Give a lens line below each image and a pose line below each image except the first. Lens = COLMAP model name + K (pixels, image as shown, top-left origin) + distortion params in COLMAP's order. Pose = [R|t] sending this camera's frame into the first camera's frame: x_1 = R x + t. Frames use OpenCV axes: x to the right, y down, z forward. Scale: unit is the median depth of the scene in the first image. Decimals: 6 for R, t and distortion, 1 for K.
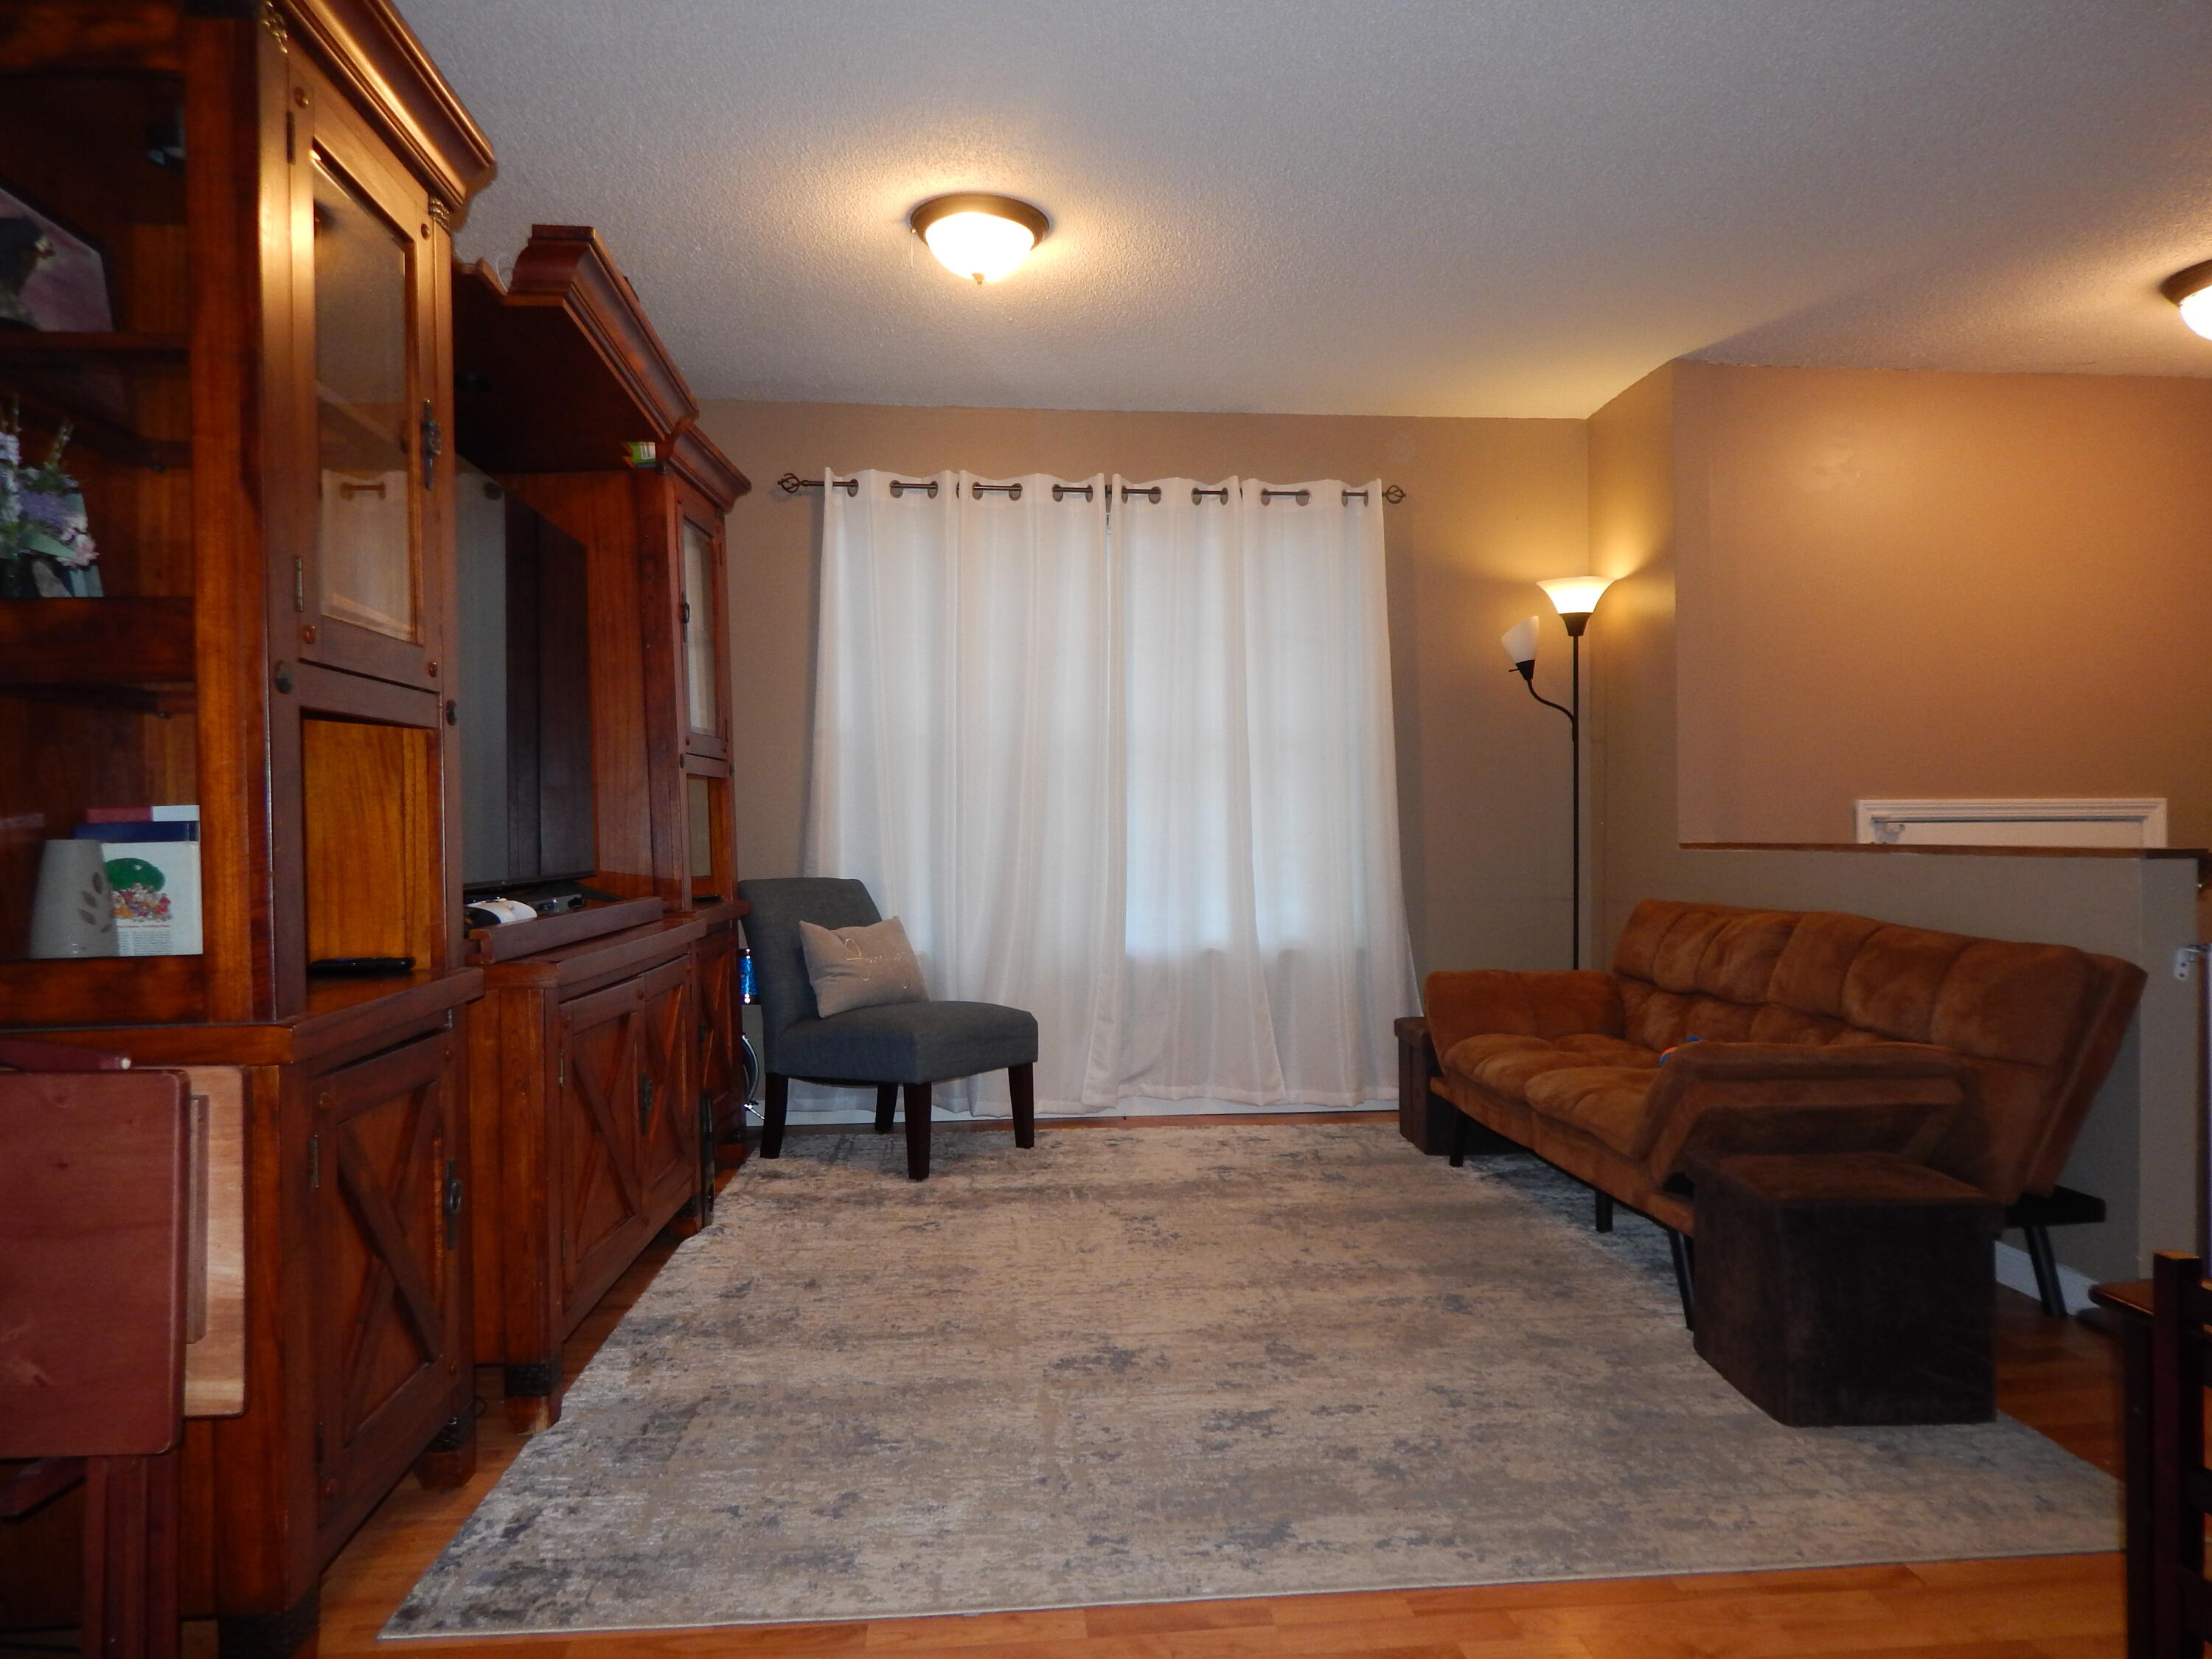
lens RADIAL K [[1468.8, 0, 1108.0], [0, 1468.8, 821.6], [0, 0, 1]] dist [-0.005443, -0.002865]
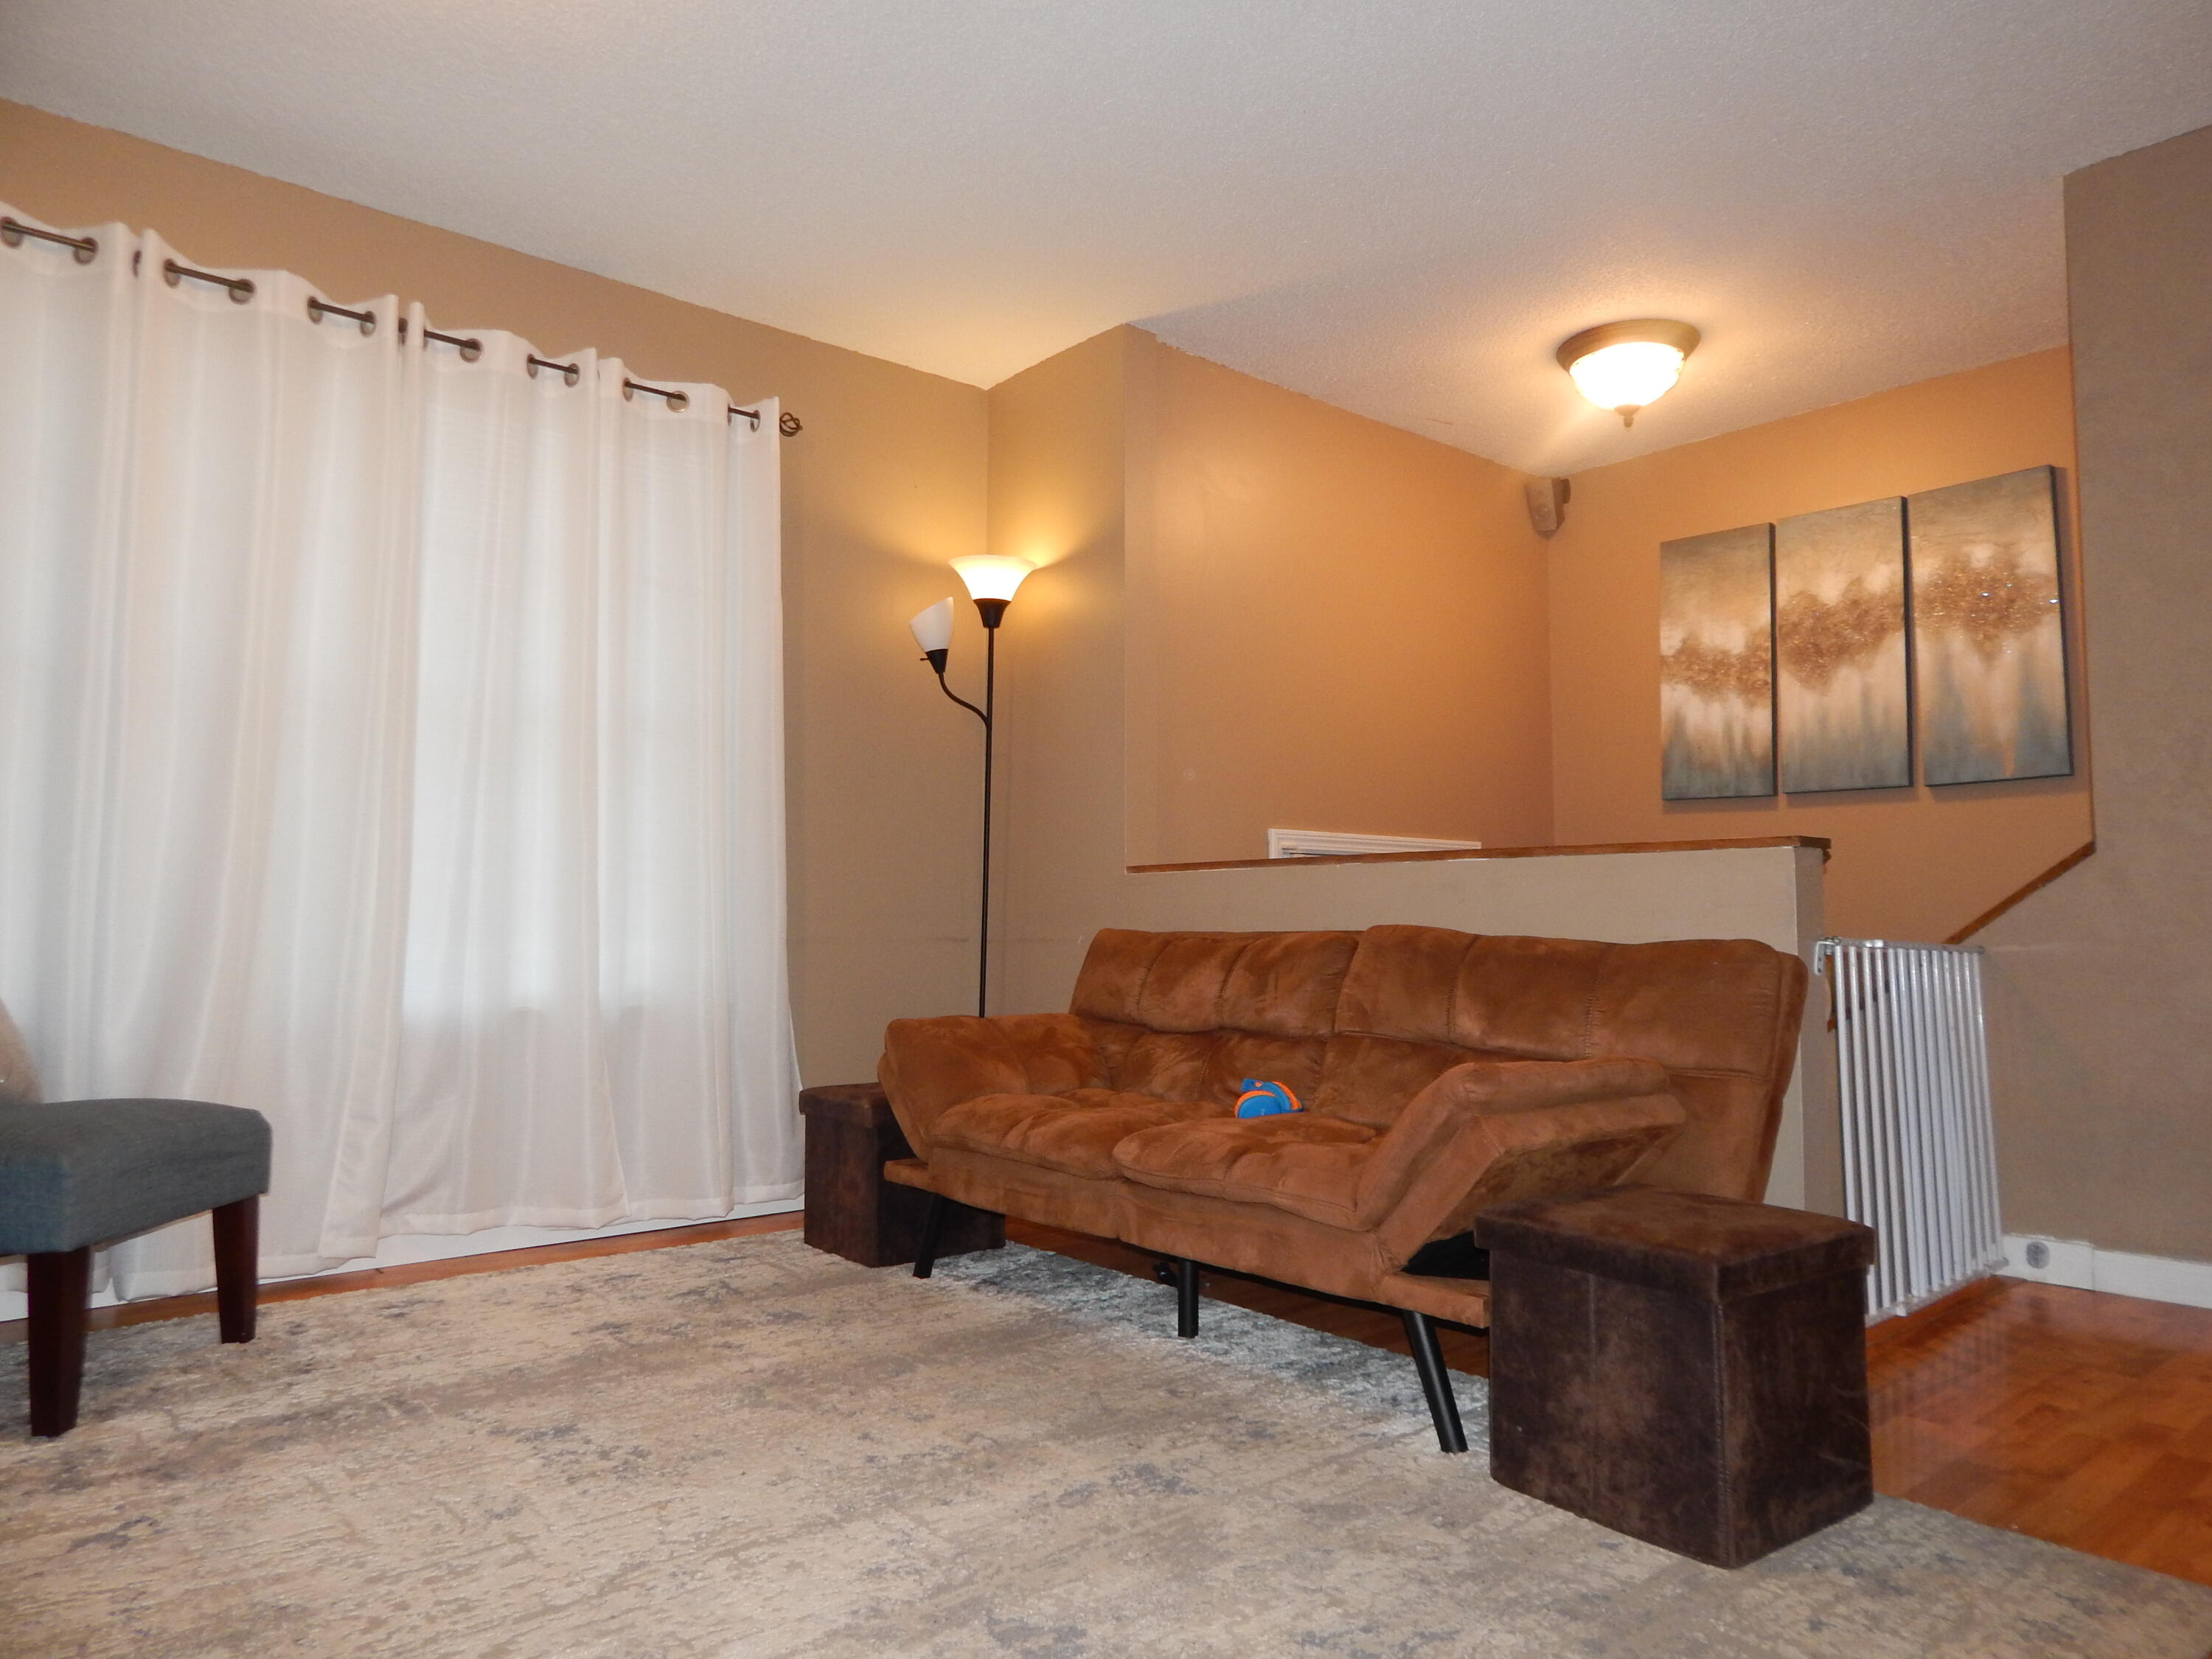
lens RADIAL K [[1470.3, 0, 1127.3], [0, 1470.3, 816.3], [0, 0, 1]] dist [-0.001024, 0.000204]
pose [[0.810364, 0.051574, 0.583652, -0.143368], [-0.011469, 0.997324, -0.072203, 0.057090], [-0.585814, 0.051817, 0.808787, 0.346758]]
